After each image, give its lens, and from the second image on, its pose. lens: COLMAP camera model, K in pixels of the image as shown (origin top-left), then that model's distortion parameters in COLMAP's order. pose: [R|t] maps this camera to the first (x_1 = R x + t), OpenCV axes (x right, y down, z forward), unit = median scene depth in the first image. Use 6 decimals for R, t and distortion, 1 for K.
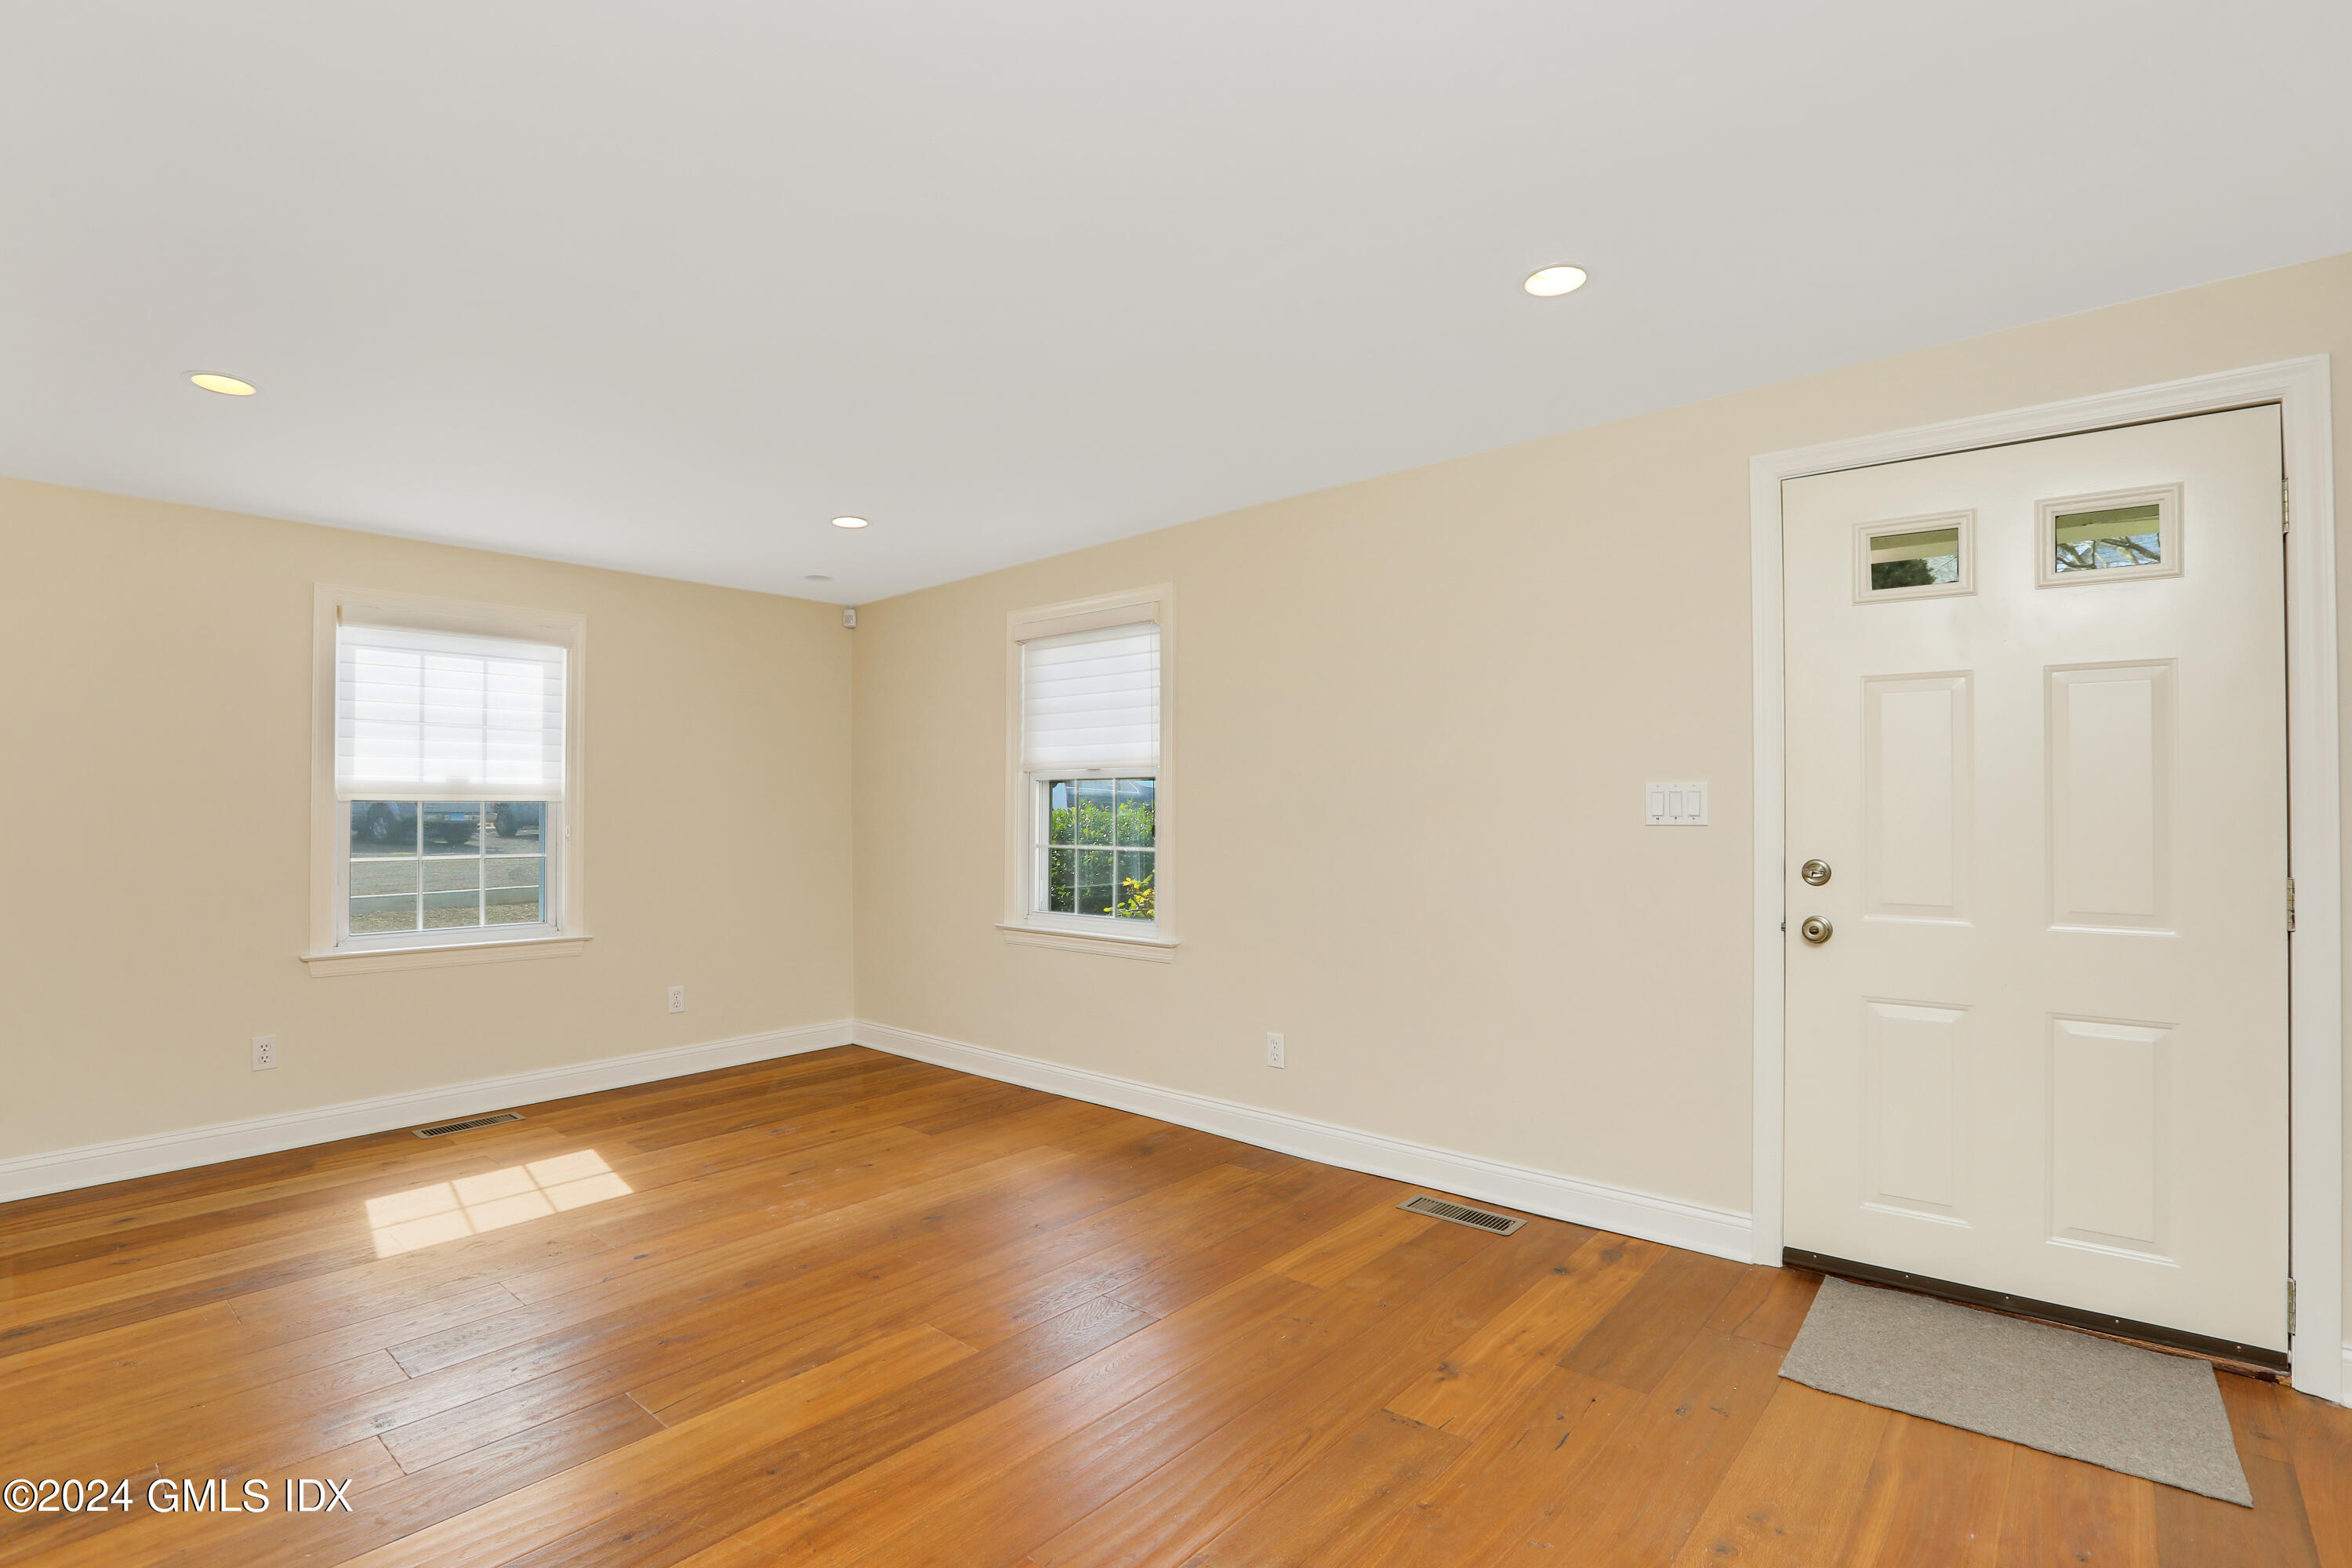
lens RADIAL K [[1118.2, 0, 1181.8], [0, 1118.2, 794.5], [0, 0, 1]] dist [-0.062557, 0.030039]
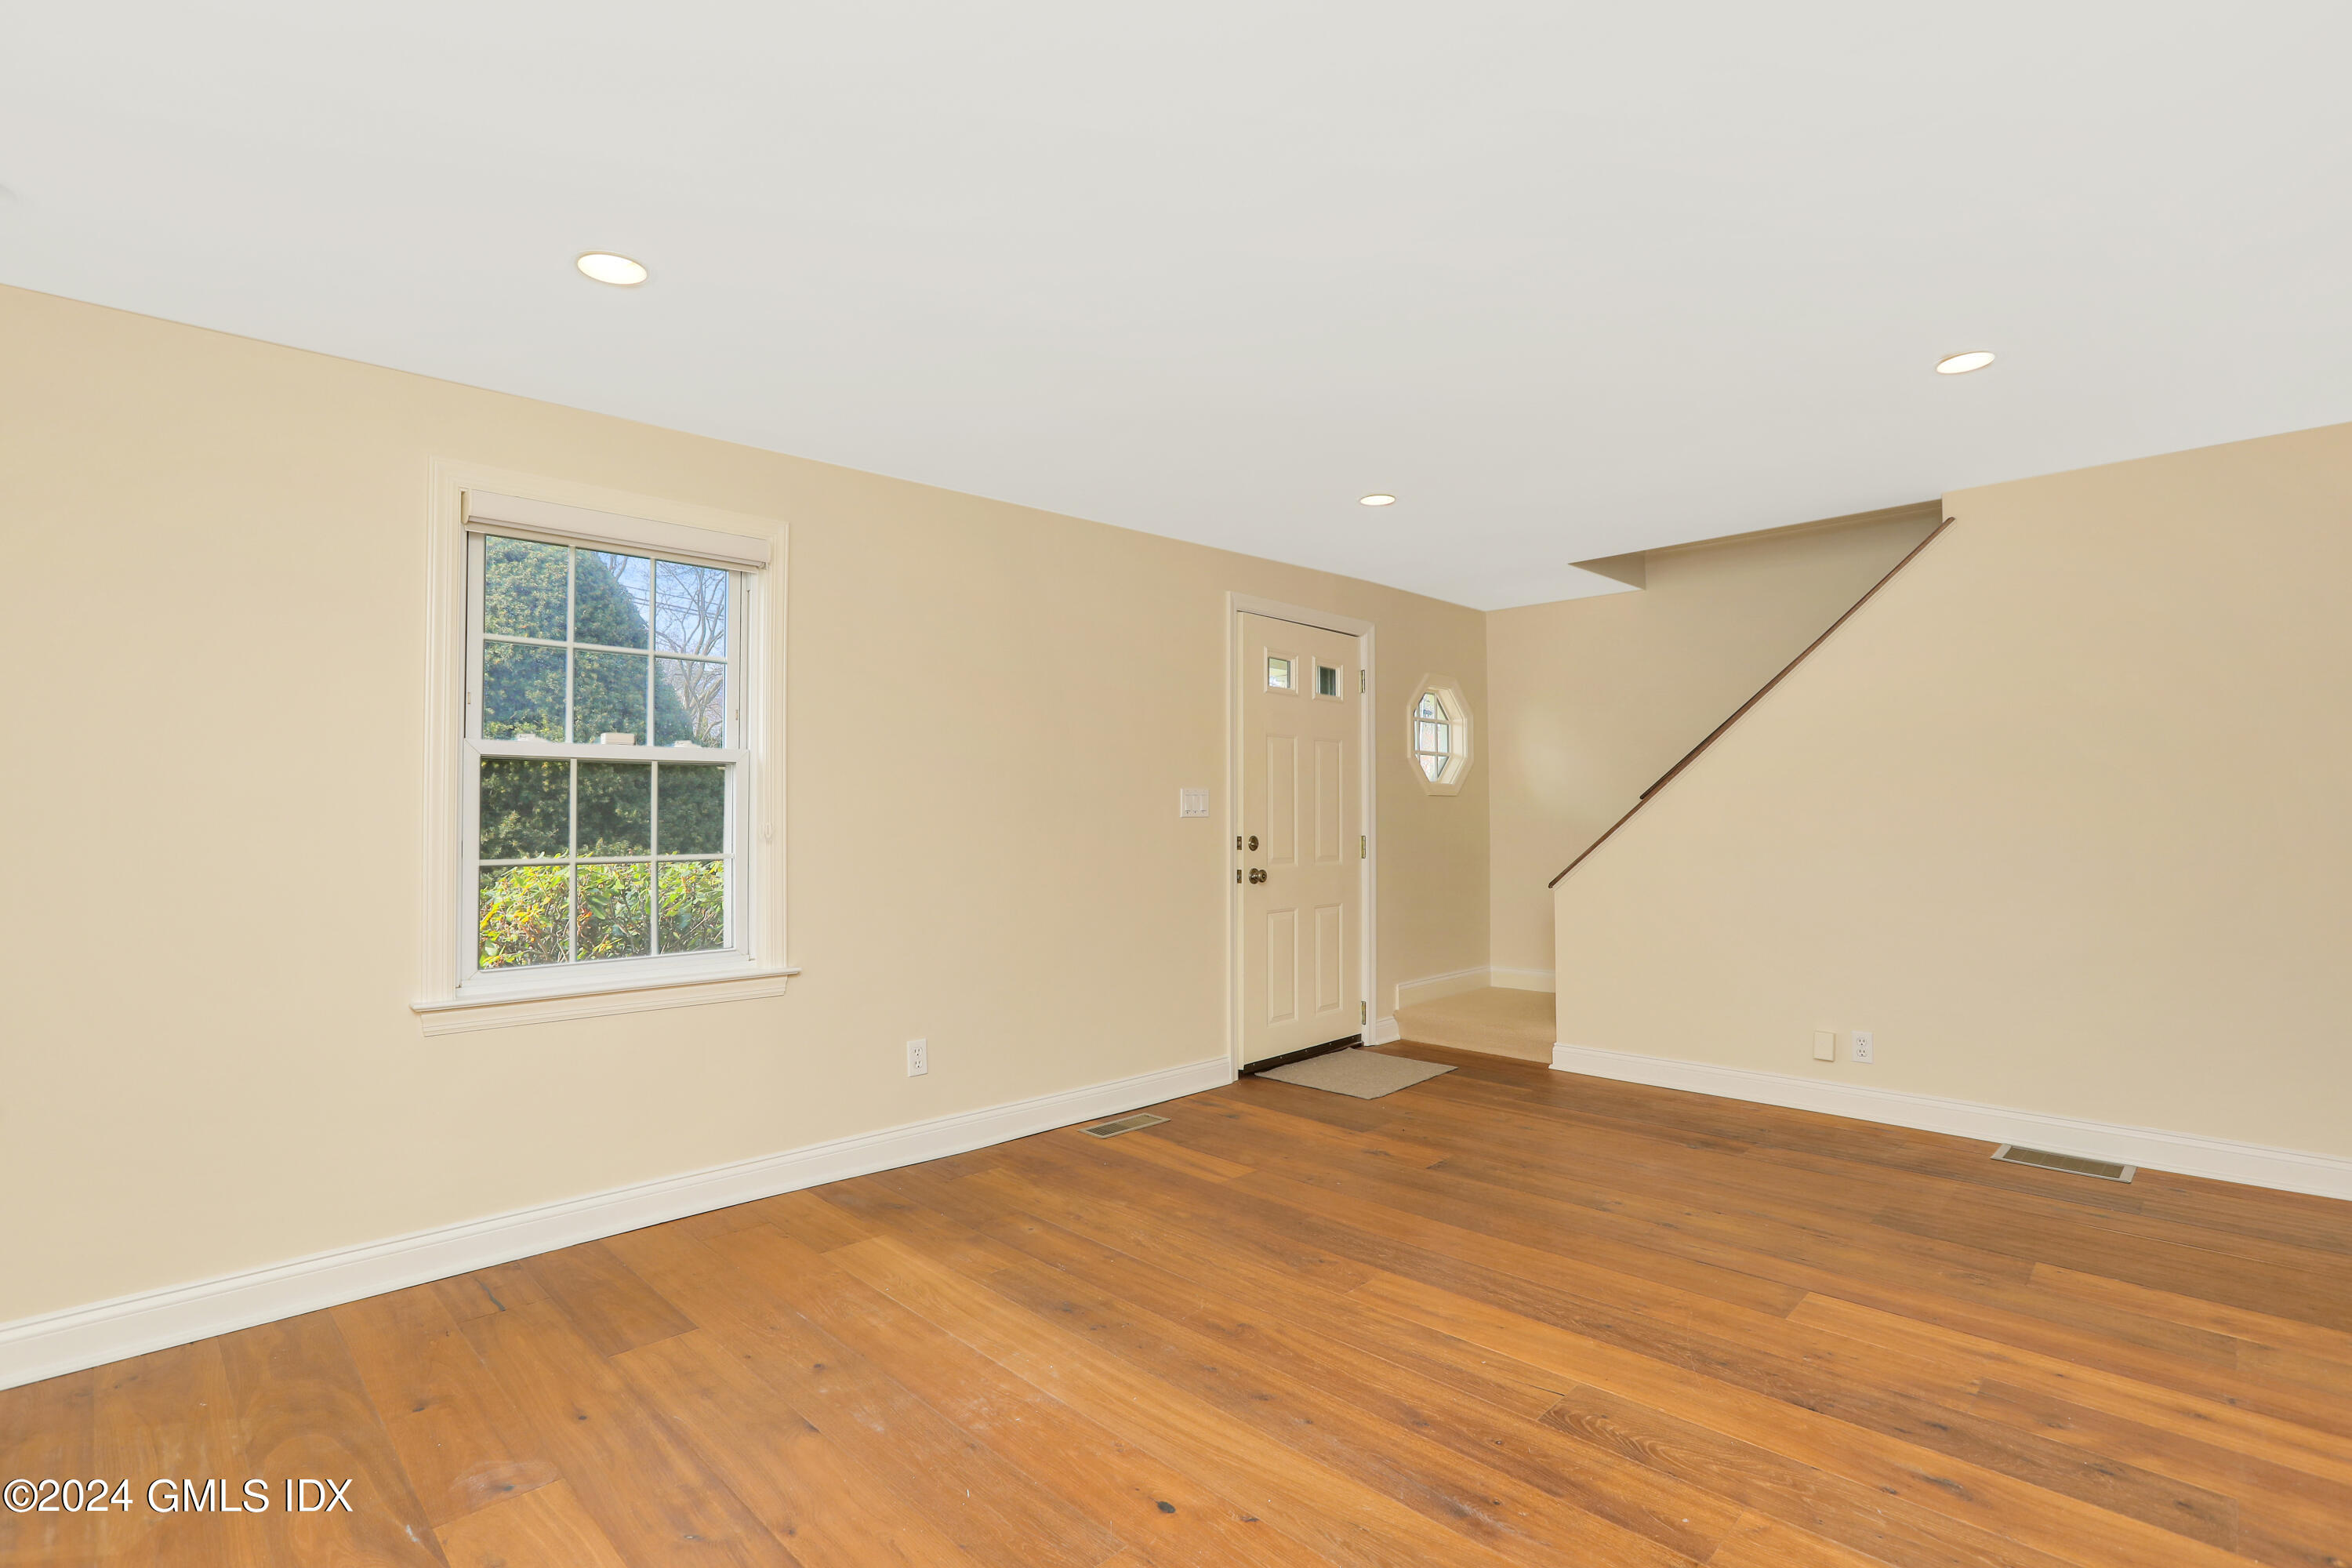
lens RADIAL K [[1118.2, 0, 1181.8], [0, 1118.2, 794.5], [0, 0, 1]] dist [-0.062557, 0.030039]
pose [[0.055261, 0.018400, 0.998302, -1.138061], [-0.010651, 0.999784, -0.017838, 0.027027], [-0.998415, -0.009647, 0.055445, 0.971324]]
